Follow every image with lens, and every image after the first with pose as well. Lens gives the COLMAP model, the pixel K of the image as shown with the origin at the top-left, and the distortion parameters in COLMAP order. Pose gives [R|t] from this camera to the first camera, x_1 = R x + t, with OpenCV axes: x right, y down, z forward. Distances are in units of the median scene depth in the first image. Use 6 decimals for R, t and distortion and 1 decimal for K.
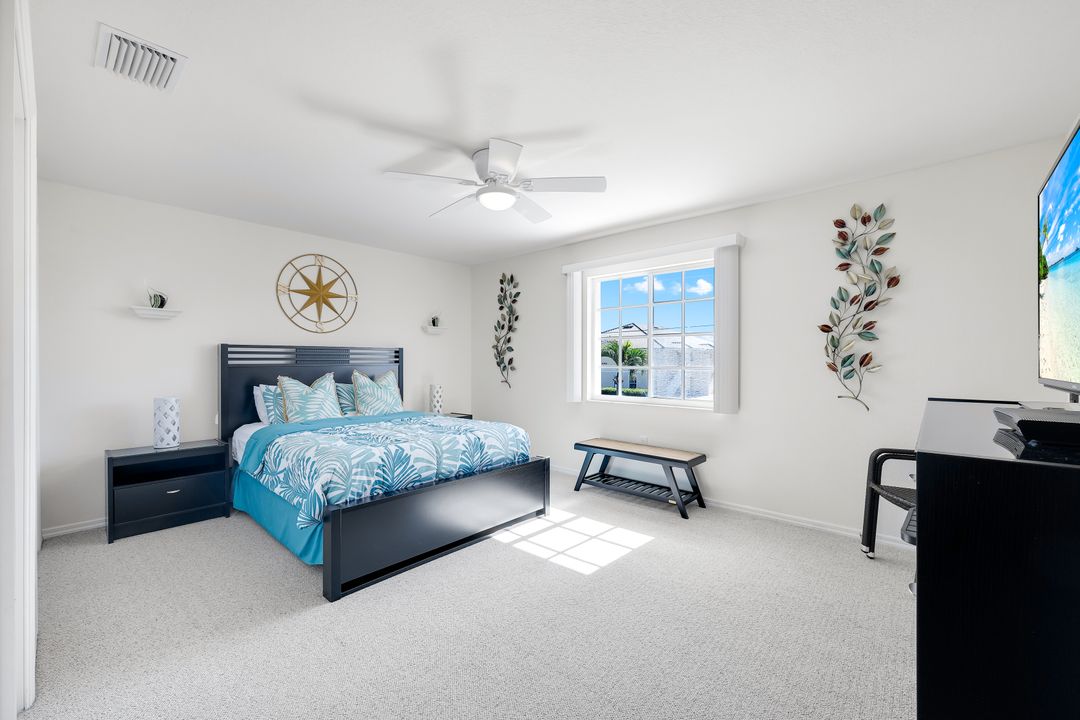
lens RADIAL K [[441.4, 0, 543.4], [0, 441.4, 361.3], [0, 0, 1]] dist [0.001493, -0.000075]
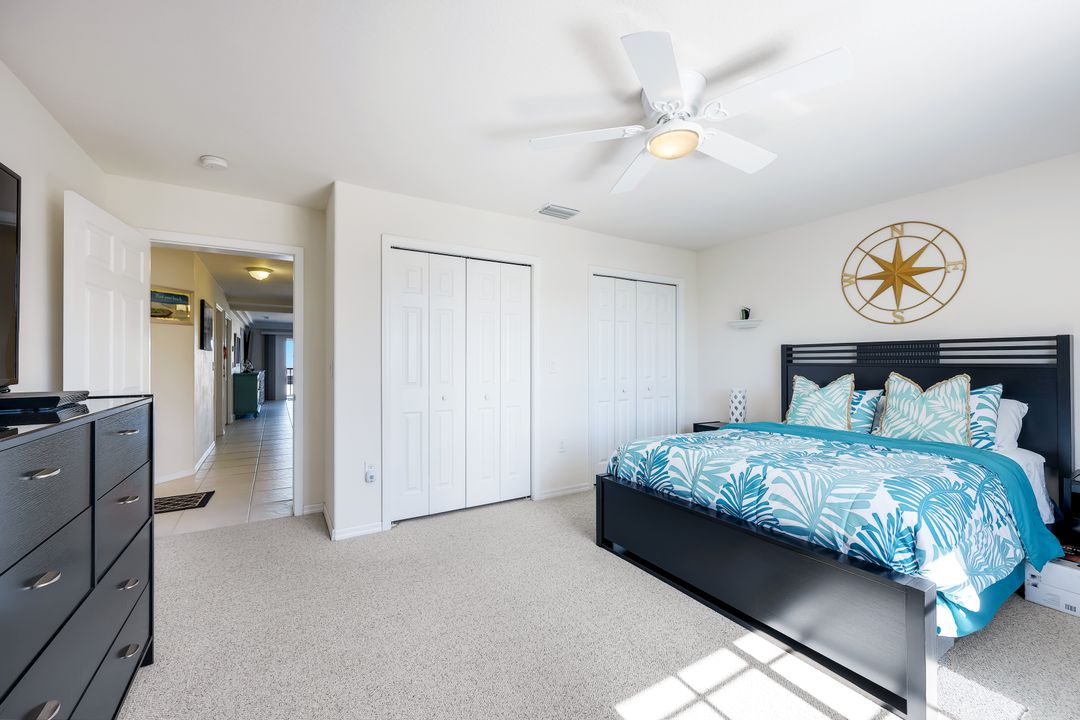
lens RADIAL K [[441.4, 0, 543.7], [0, 441.4, 358.3], [0, 0, 1]] dist [0.001493, -0.000075]
pose [[-0.294695, -0.002906, -0.955587, 0.452338], [0.002551, 0.999989, -0.003828, -0.002324], [0.955588, -0.003566, -0.294684, 0.681722]]
